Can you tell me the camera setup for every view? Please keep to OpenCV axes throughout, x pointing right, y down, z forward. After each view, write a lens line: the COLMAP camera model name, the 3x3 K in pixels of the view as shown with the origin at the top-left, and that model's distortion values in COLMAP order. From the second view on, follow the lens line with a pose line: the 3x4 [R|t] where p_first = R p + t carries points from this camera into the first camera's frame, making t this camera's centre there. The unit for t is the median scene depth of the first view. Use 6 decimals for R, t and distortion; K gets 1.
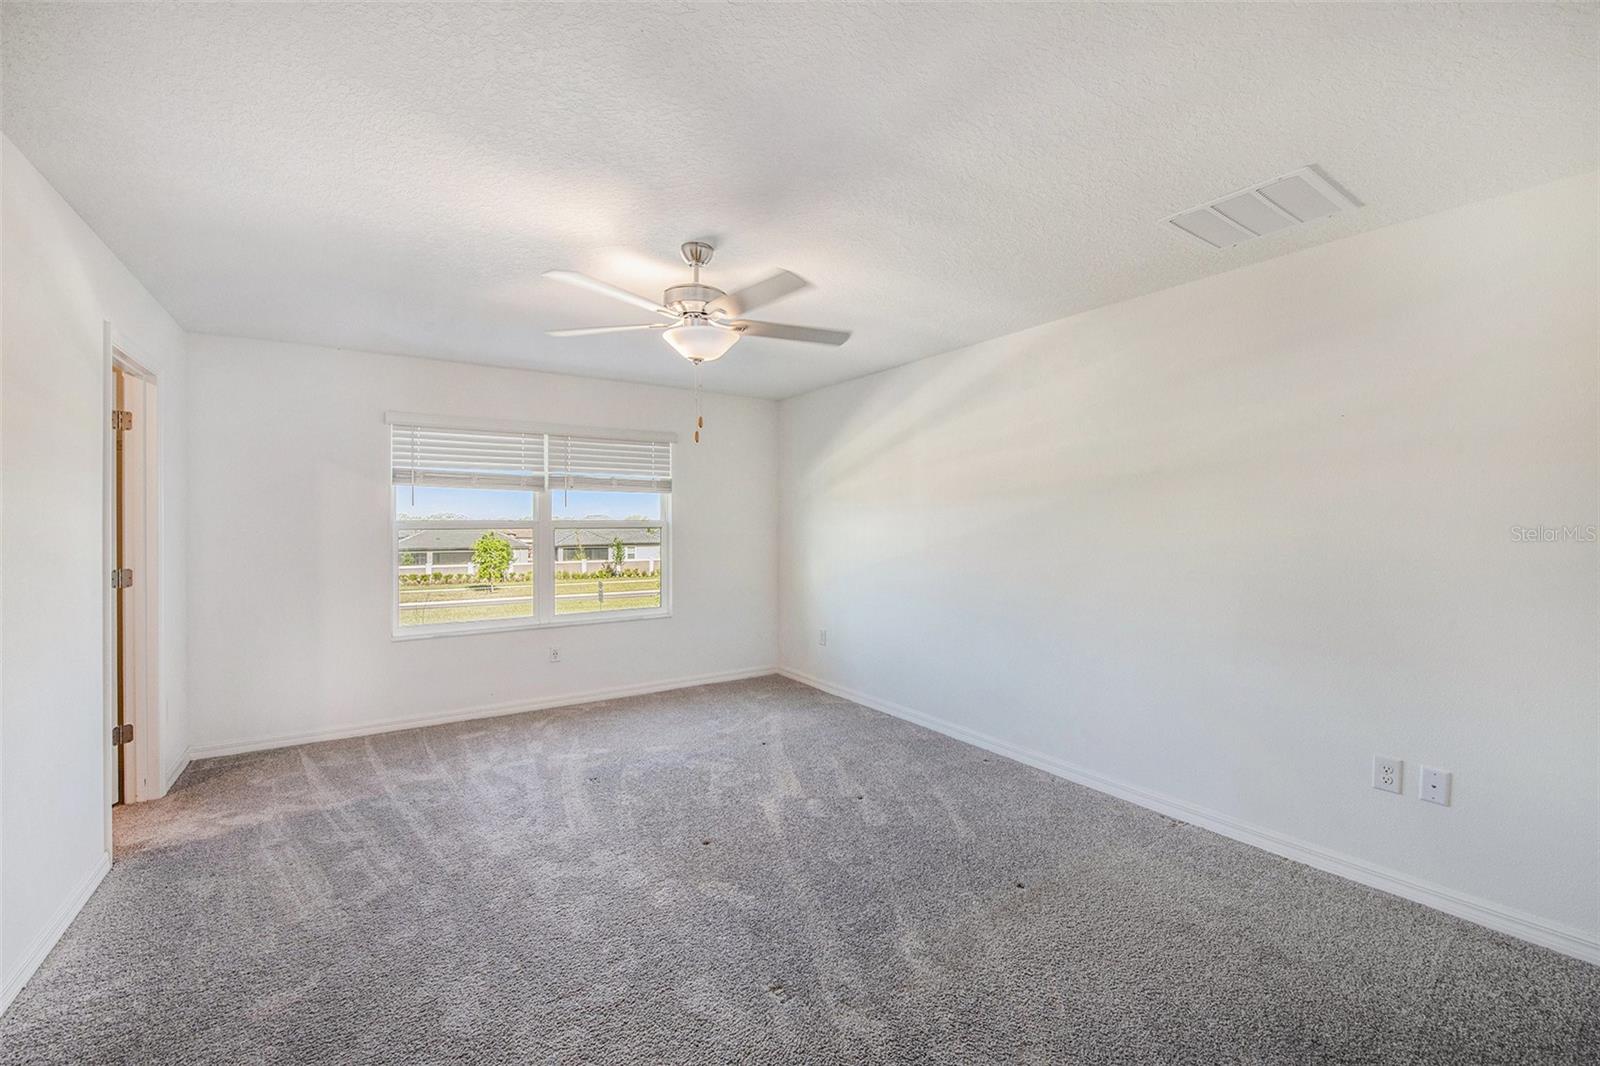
lens RADIAL K [[662.4, 0, 805.4], [0, 662.4, 527.7], [0, 0, 1]] dist [-0.015157, -0.000357]
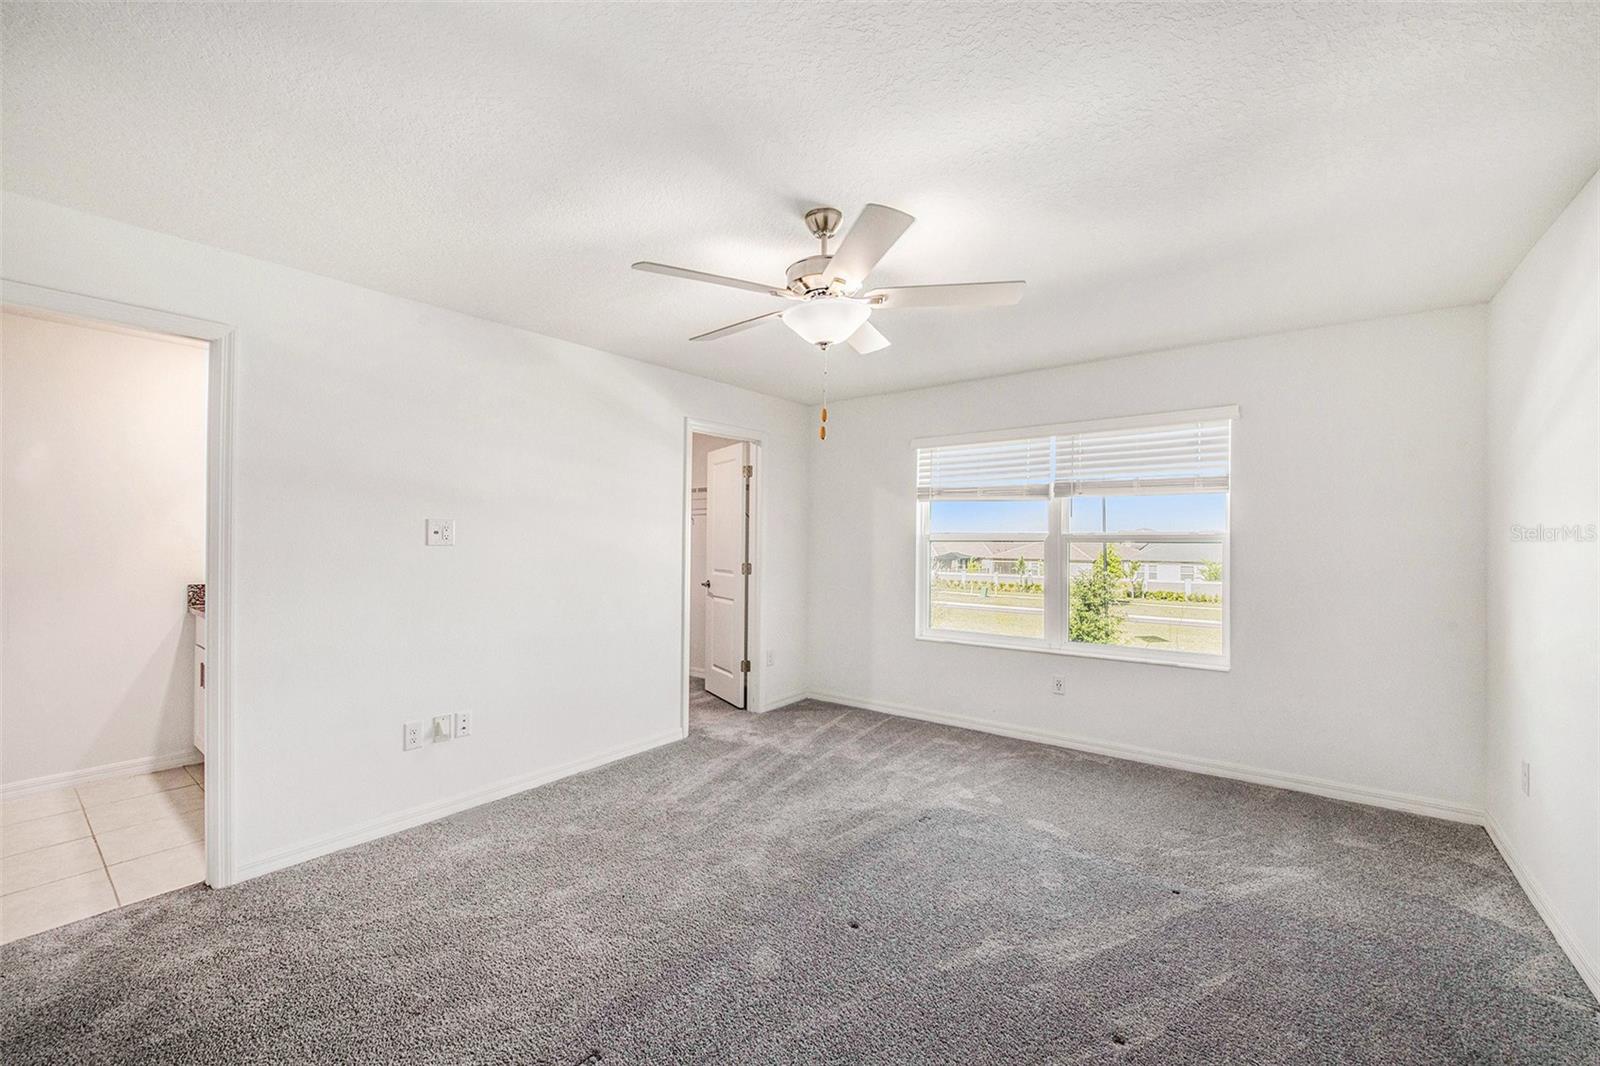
lens RADIAL K [[662.4, 0, 805.4], [0, 662.4, 527.7], [0, 0, 1]] dist [-0.015157, -0.000357]
pose [[0.294347, -0.014313, -0.955591, 0.489318], [-0.010041, 0.999786, -0.018068, 0.002236], [0.955646, 0.014913, 0.294140, 0.563135]]
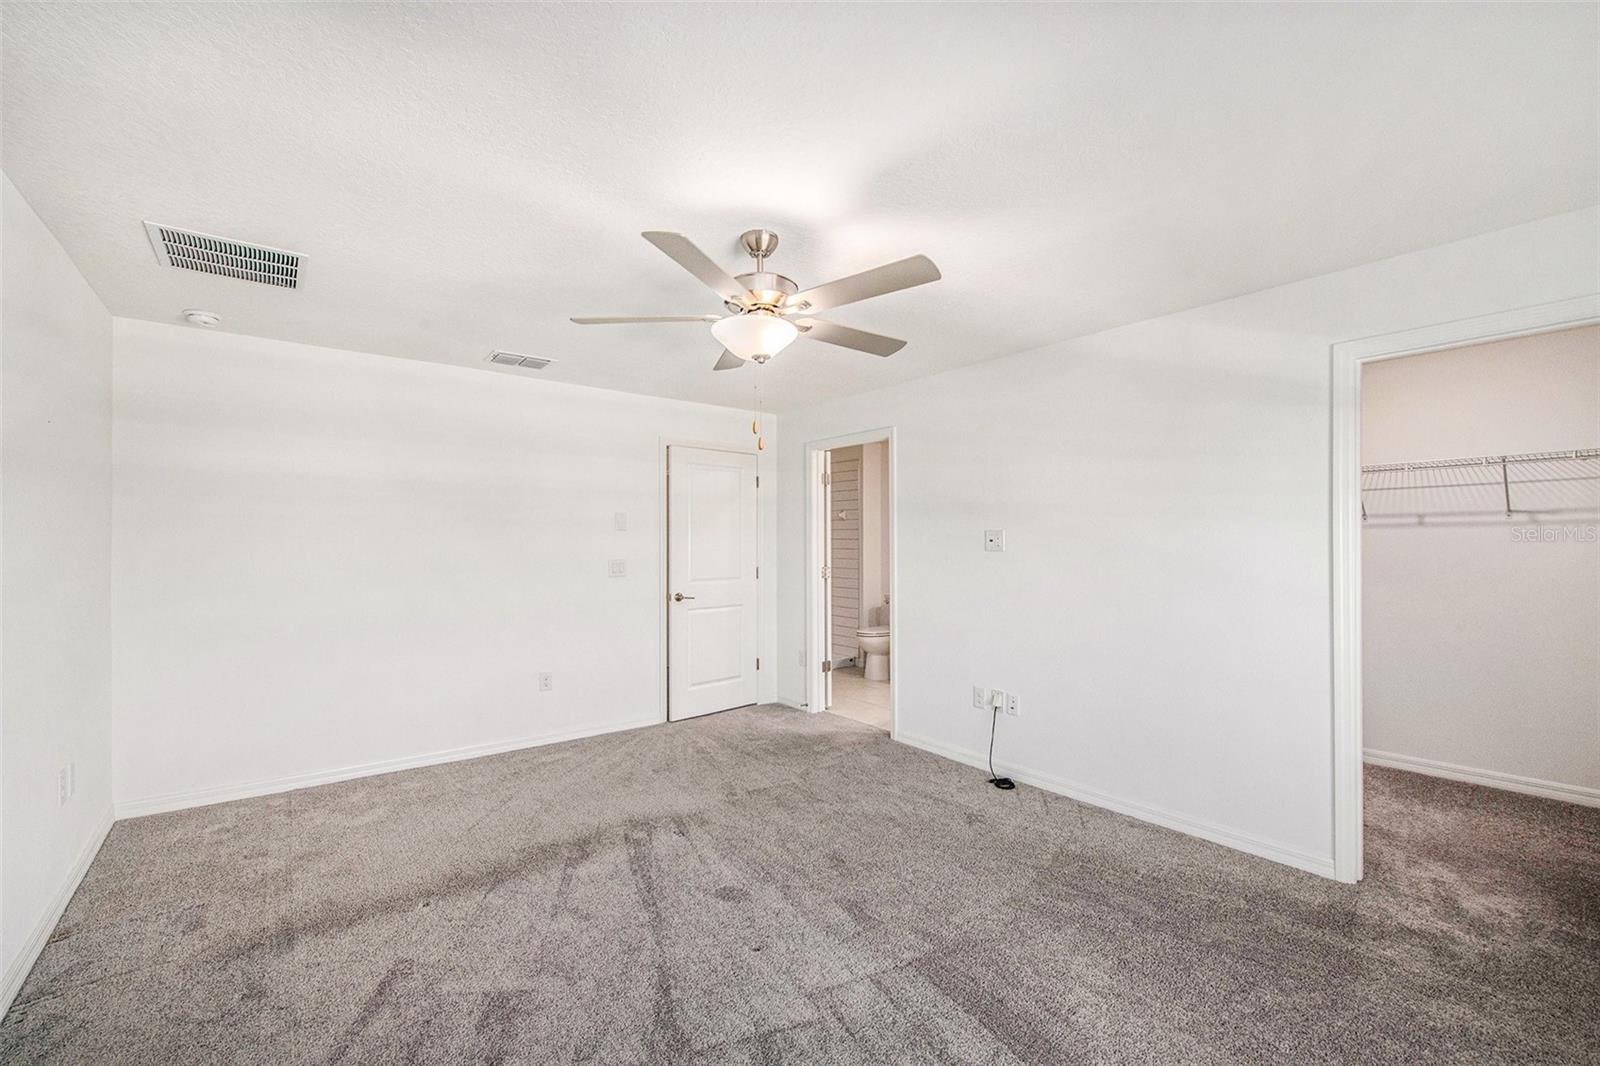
lens RADIAL K [[650.6, 0, 782.8], [0, 650.6, 538.7], [0, 0, 1]] dist [-0.022177, -0.000262]
pose [[-0.999486, -0.004352, -0.031768, -0.112096], [-0.004661, 0.999943, 0.009636, -0.014067], [0.031725, 0.009779, -0.999449, 1.401191]]
